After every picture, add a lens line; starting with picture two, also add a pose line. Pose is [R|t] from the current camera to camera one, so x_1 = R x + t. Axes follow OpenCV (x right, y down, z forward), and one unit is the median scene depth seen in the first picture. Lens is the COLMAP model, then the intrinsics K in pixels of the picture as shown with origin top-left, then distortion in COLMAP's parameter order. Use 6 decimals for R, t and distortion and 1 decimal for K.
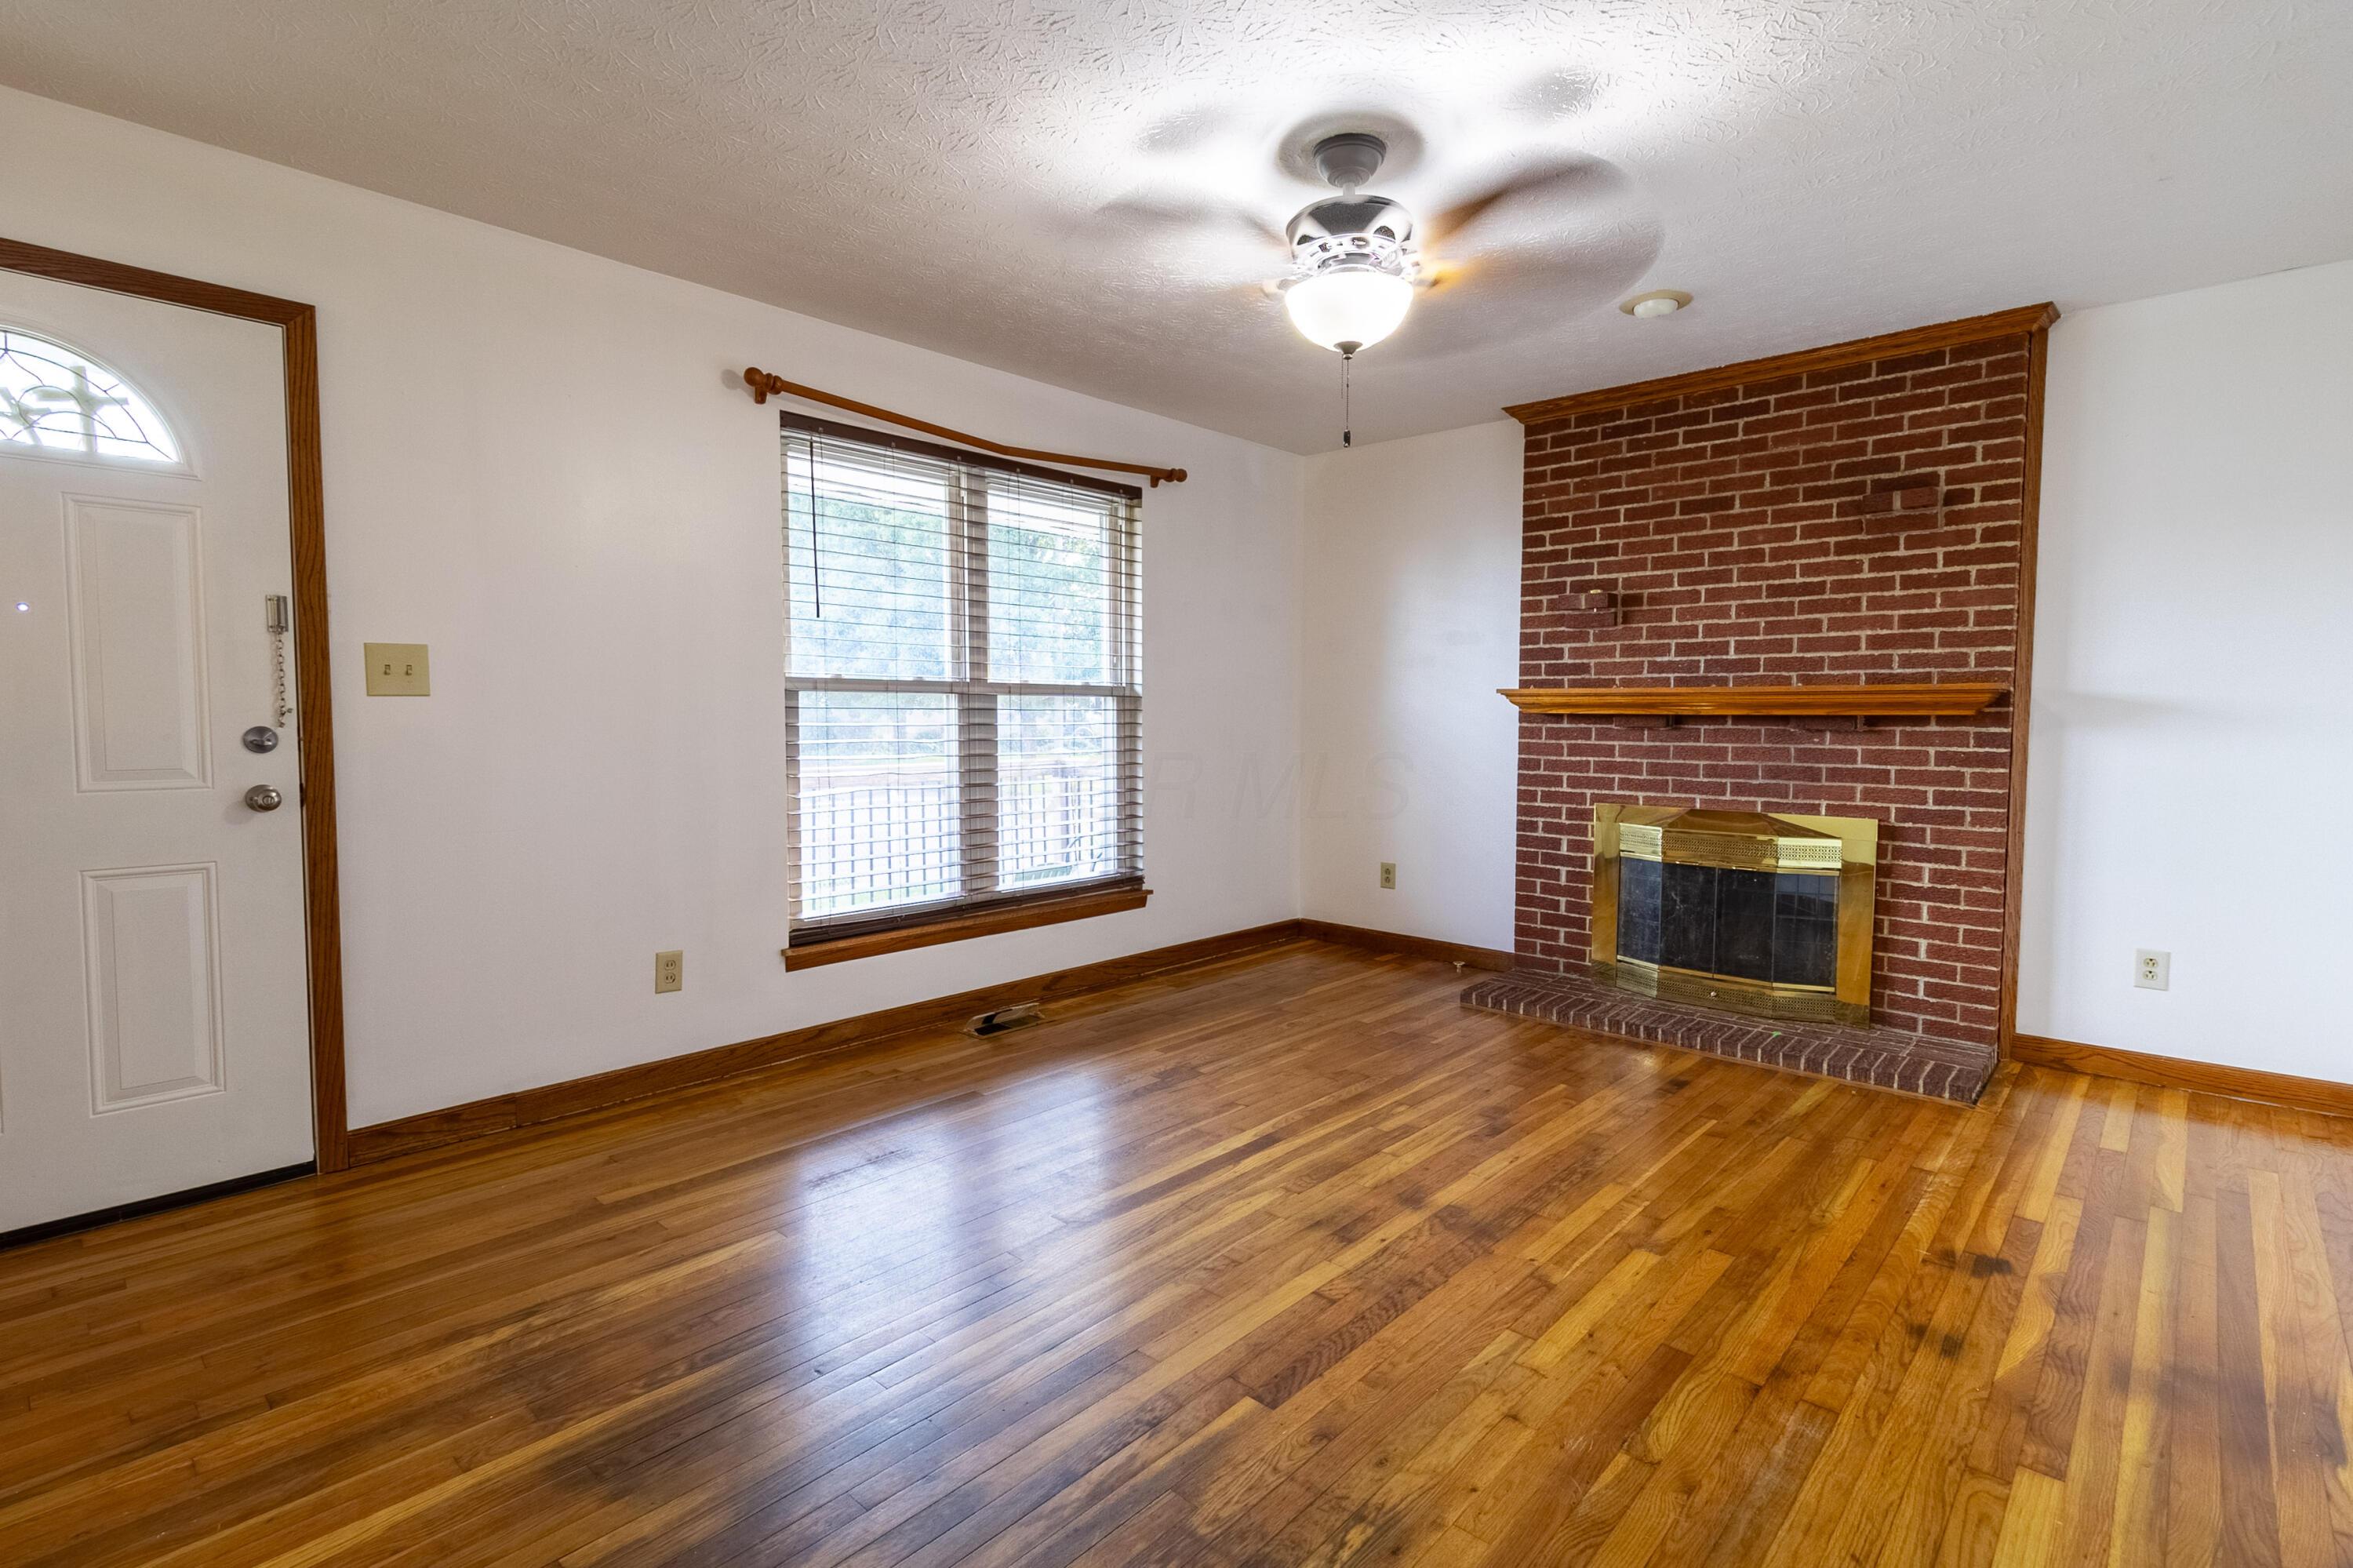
lens RADIAL K [[1120.3, 0, 1162.9], [0, 1120.3, 777.5], [0, 0, 1]] dist [0.003232, 0.000291]
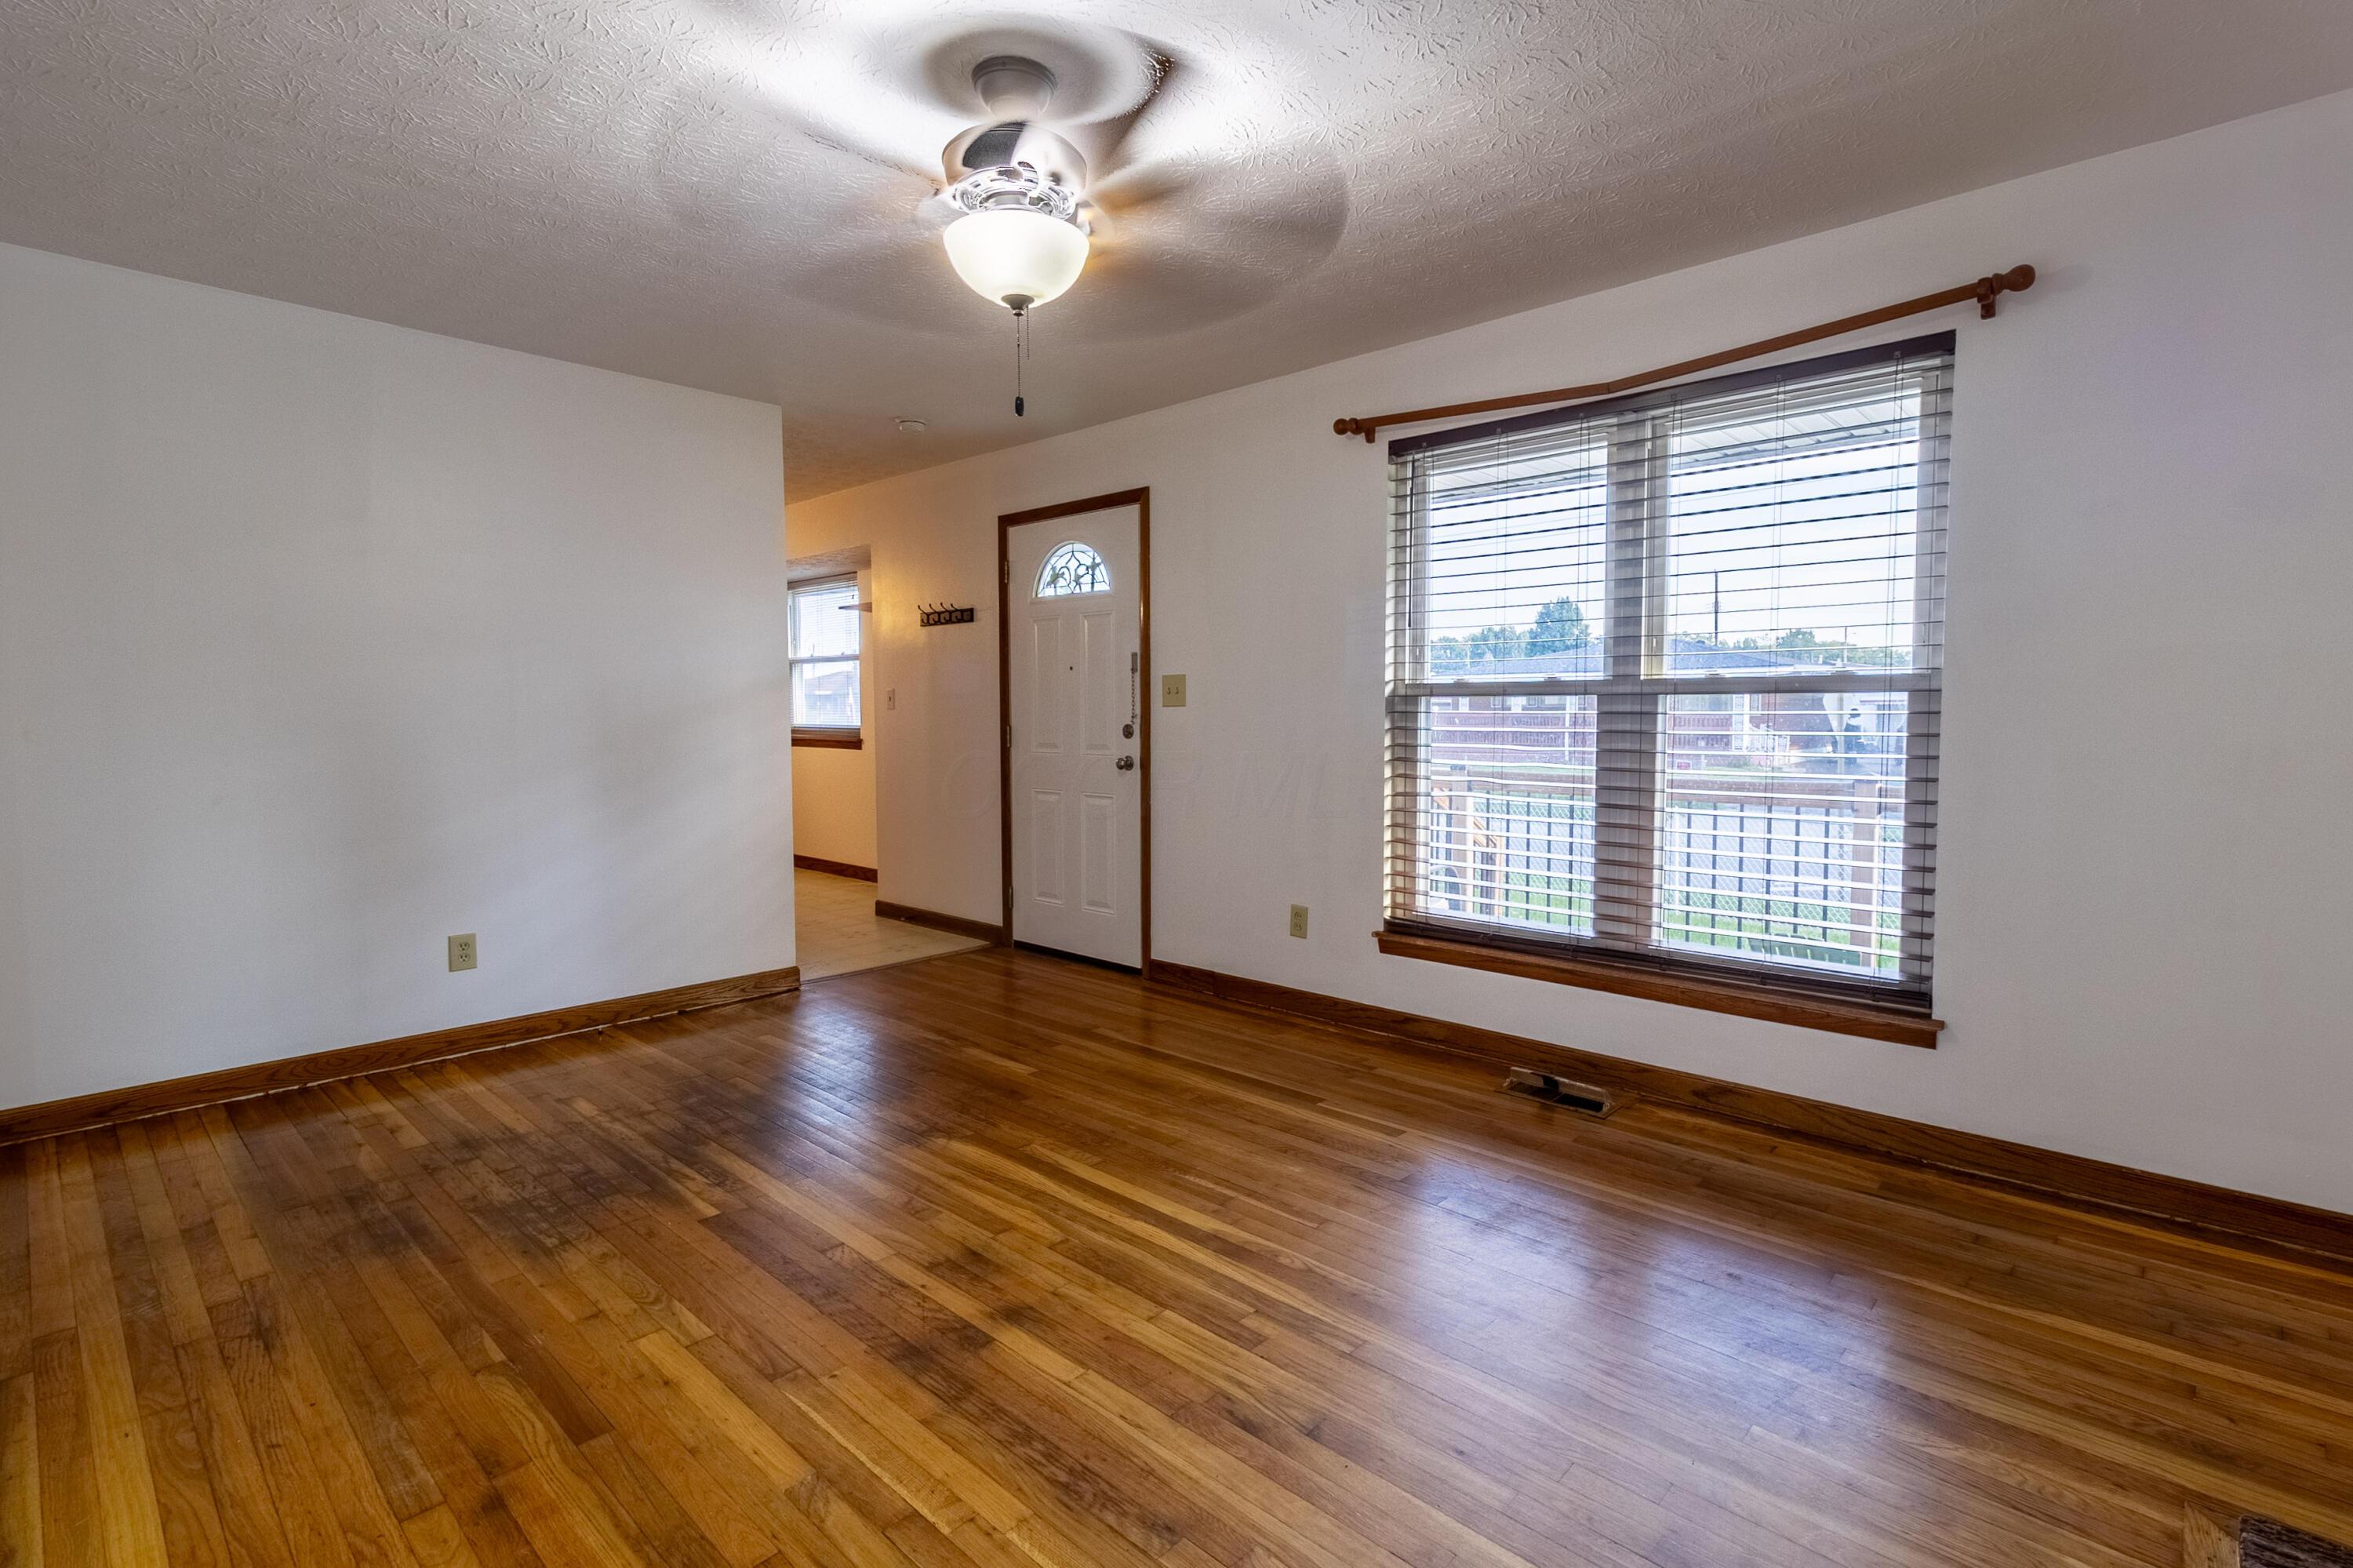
lens RADIAL K [[1082.9, 0, 1186.9], [0, 1082.9, 771.0], [0, 0, 1]] dist [0.003731, 0.000203]
pose [[0.004308, 0.051124, -0.998683, 0.692735], [-0.057739, 0.997039, 0.050790, -0.045468], [0.998322, 0.057444, 0.007247, 0.767536]]
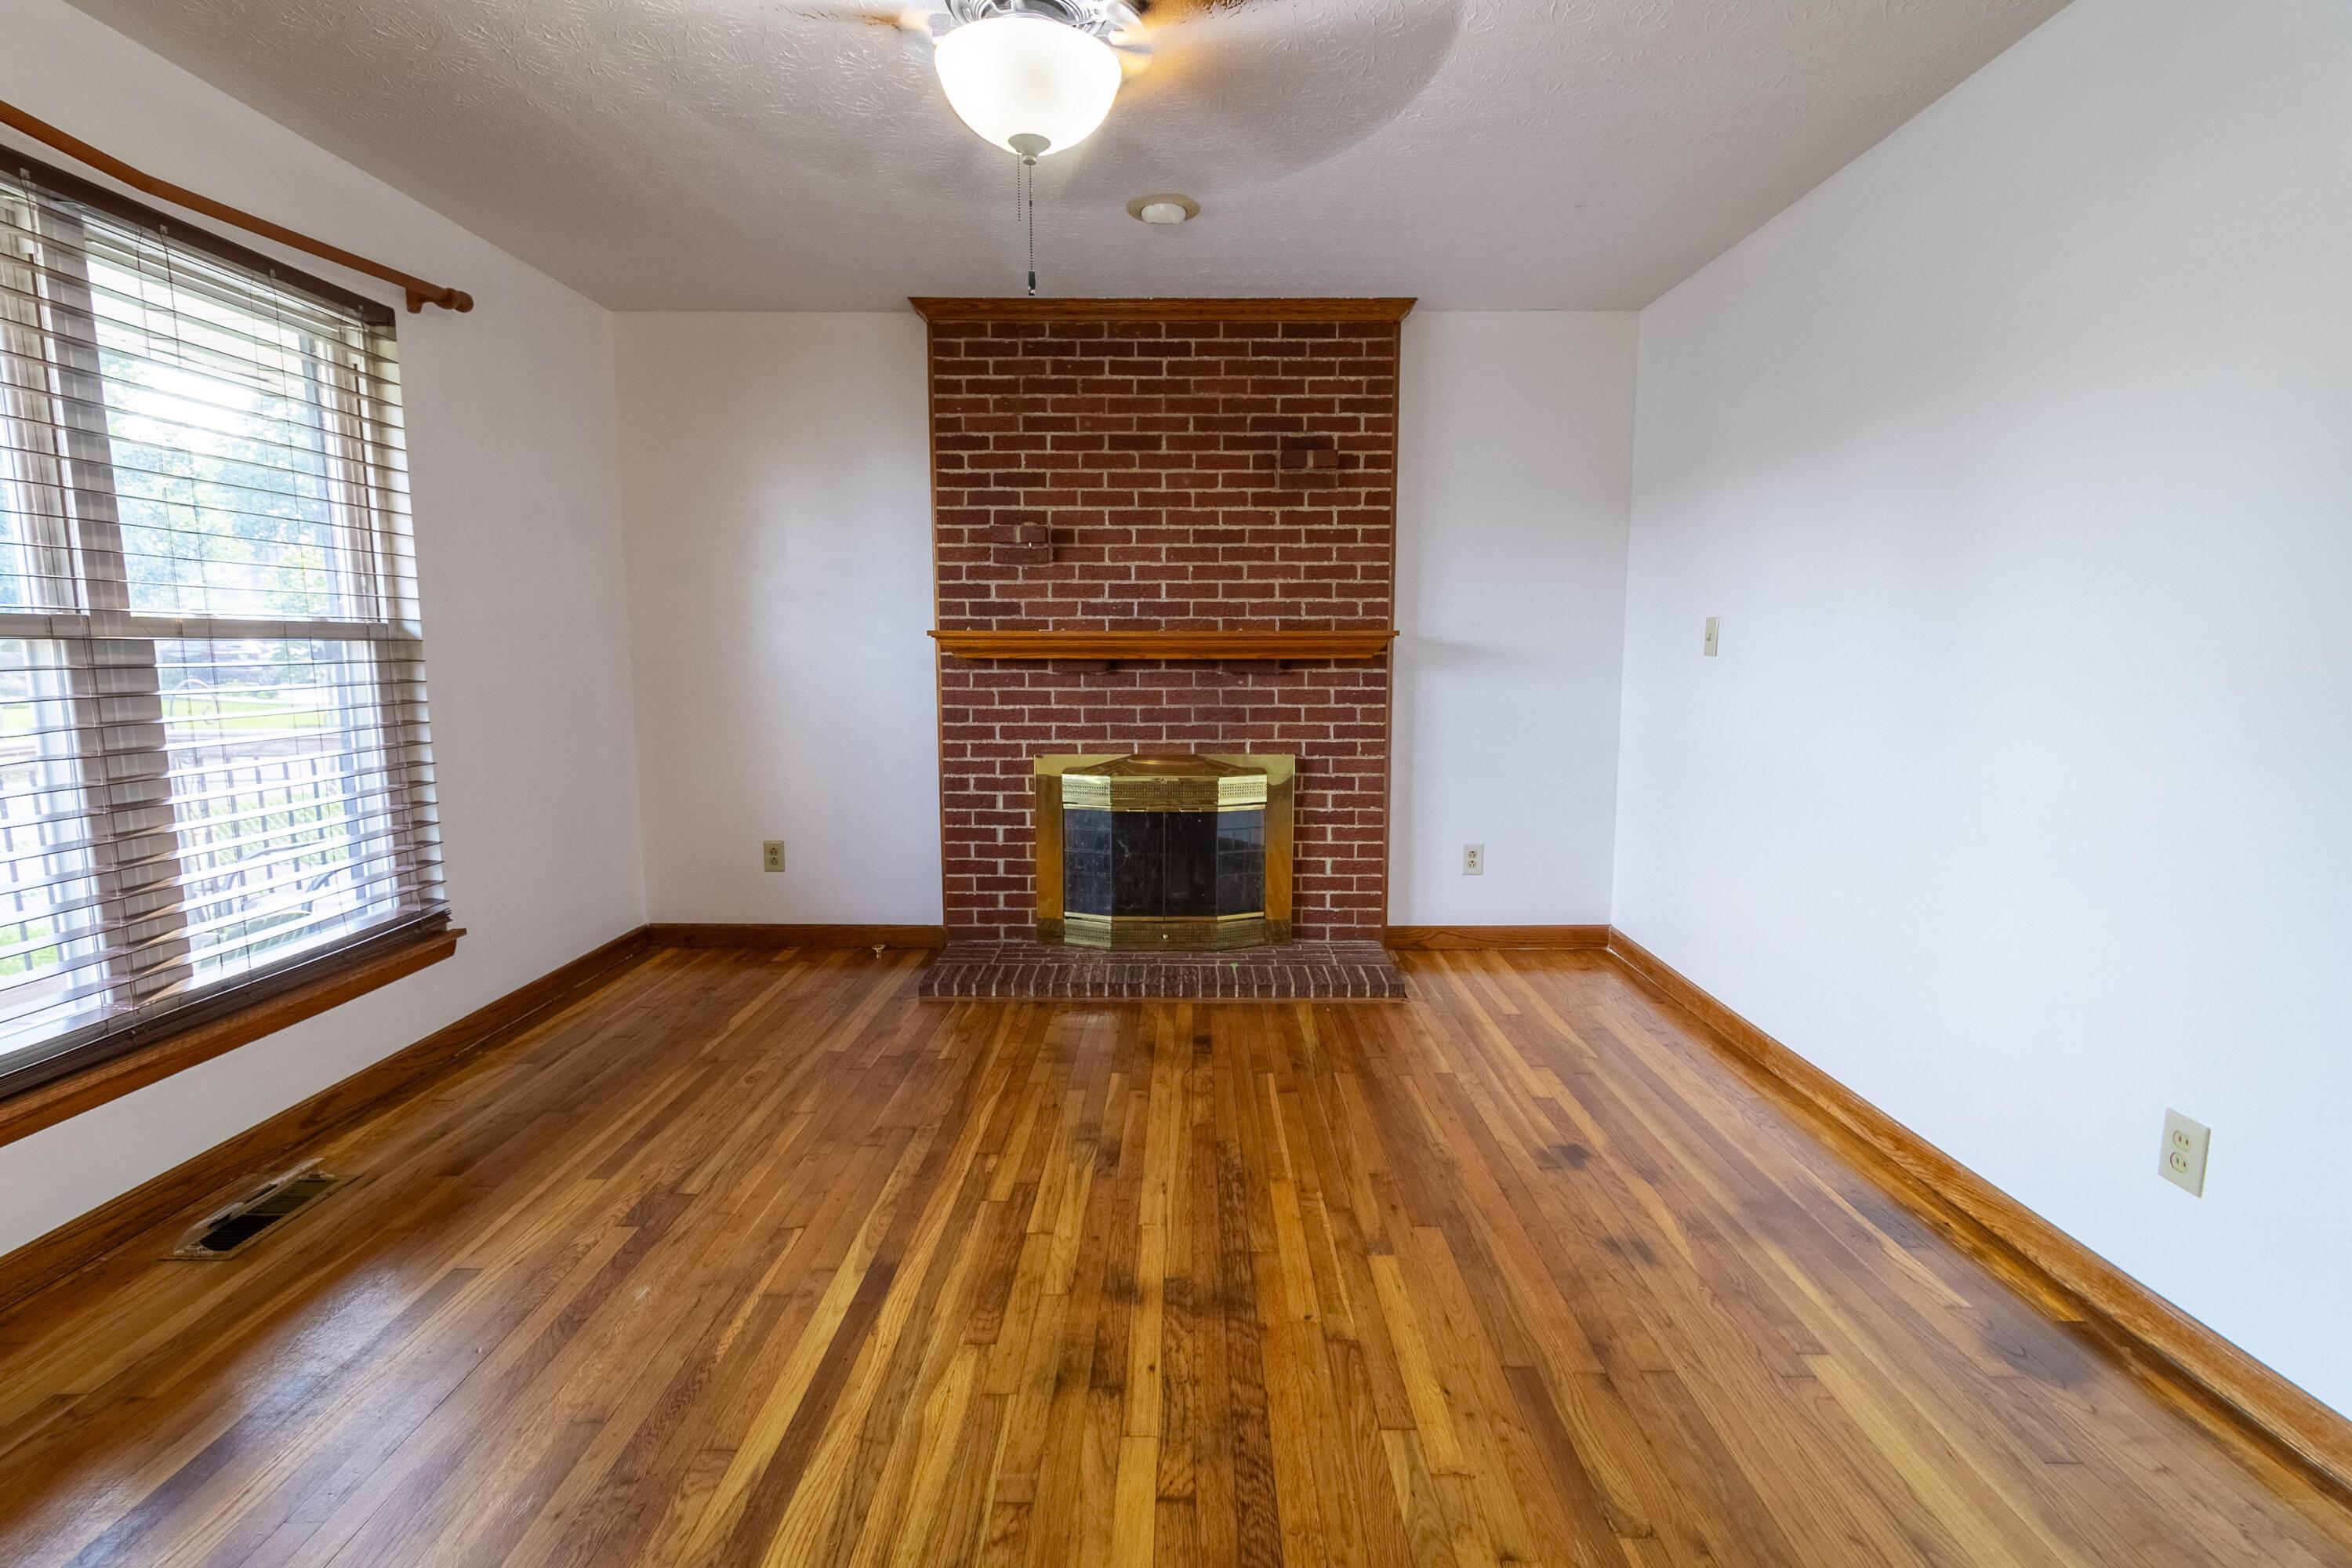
lens RADIAL K [[1106.5, 0, 1185.7], [0, 1106.5, 773.3], [0, 0, 1]] dist [0.002059, 0.000642]
pose [[0.732096, -0.084298, 0.675965, -0.171329], [0.042536, 0.996034, 0.078144, -0.033195], [-0.679872, -0.028456, 0.732779, 0.284755]]
